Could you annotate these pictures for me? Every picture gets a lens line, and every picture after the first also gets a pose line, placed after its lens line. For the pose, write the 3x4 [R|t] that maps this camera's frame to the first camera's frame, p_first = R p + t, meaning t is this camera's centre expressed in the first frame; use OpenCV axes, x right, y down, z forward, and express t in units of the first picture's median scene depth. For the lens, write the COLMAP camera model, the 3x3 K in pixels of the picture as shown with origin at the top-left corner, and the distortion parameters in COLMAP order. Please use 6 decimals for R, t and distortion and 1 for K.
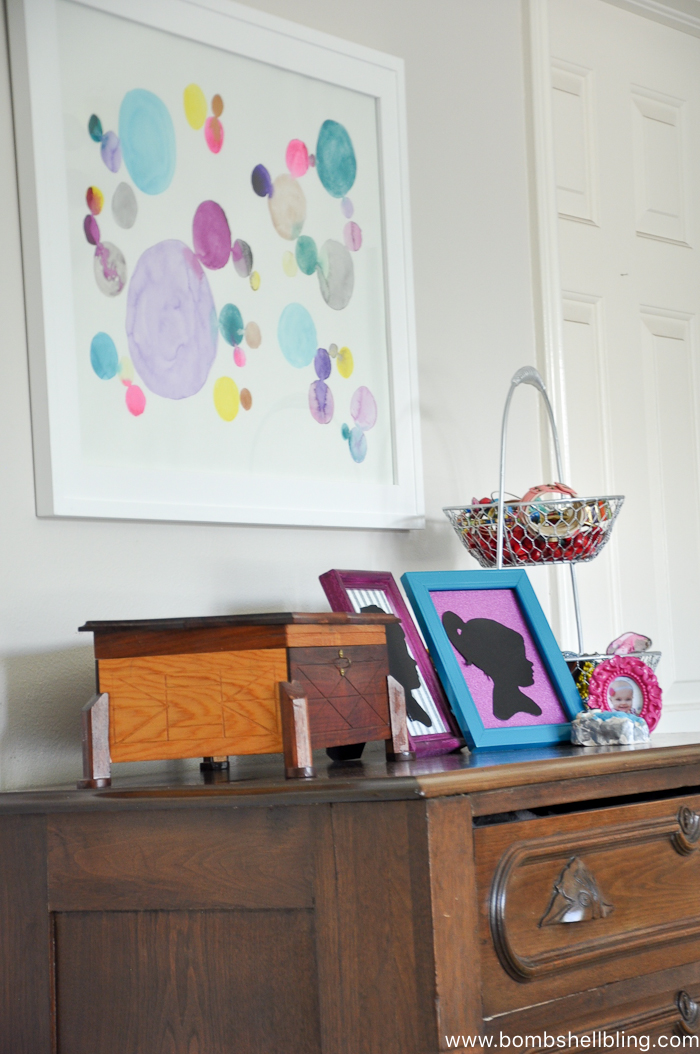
lens RADIAL K [[2749.1, 0, 350.0], [0, 2749.1, 527.0], [0, 0, 1]] dist [0.543709, 0.117802]
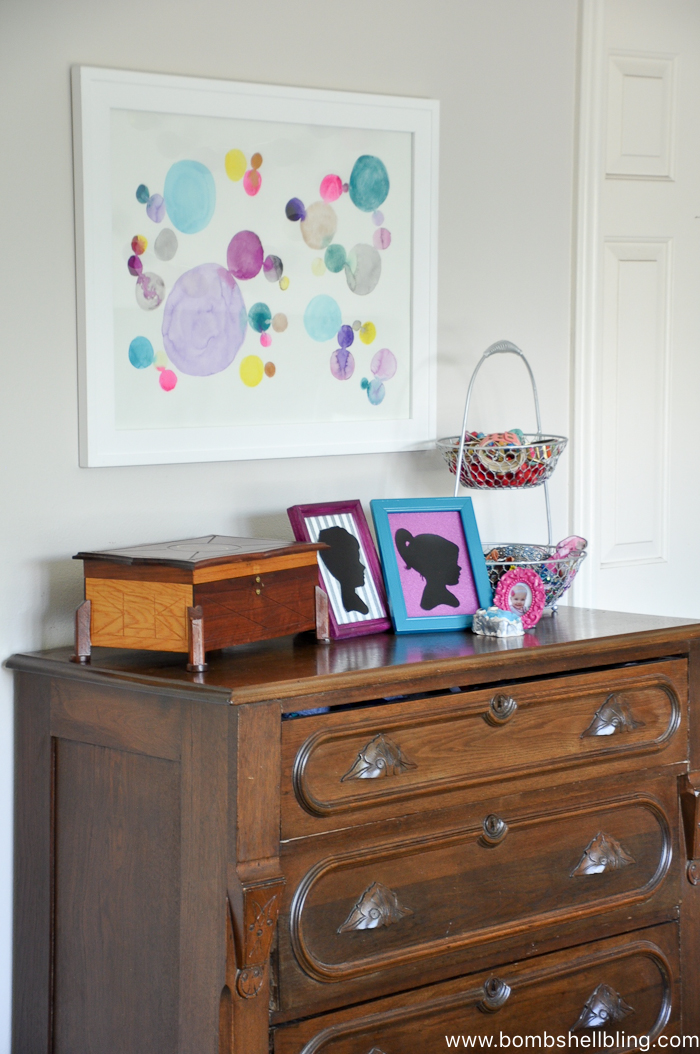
lens RADIAL K [[2477.4, 0, 350.0], [0, 2477.4, 527.0], [0, 0, 1]] dist [0.338816, 0.250196]
pose [[0.964784, 0.074146, -0.252378, 0.349005], [-0.035596, 0.987427, 0.154018, -0.173869], [0.260625, -0.139611, 0.955292, -0.232039]]
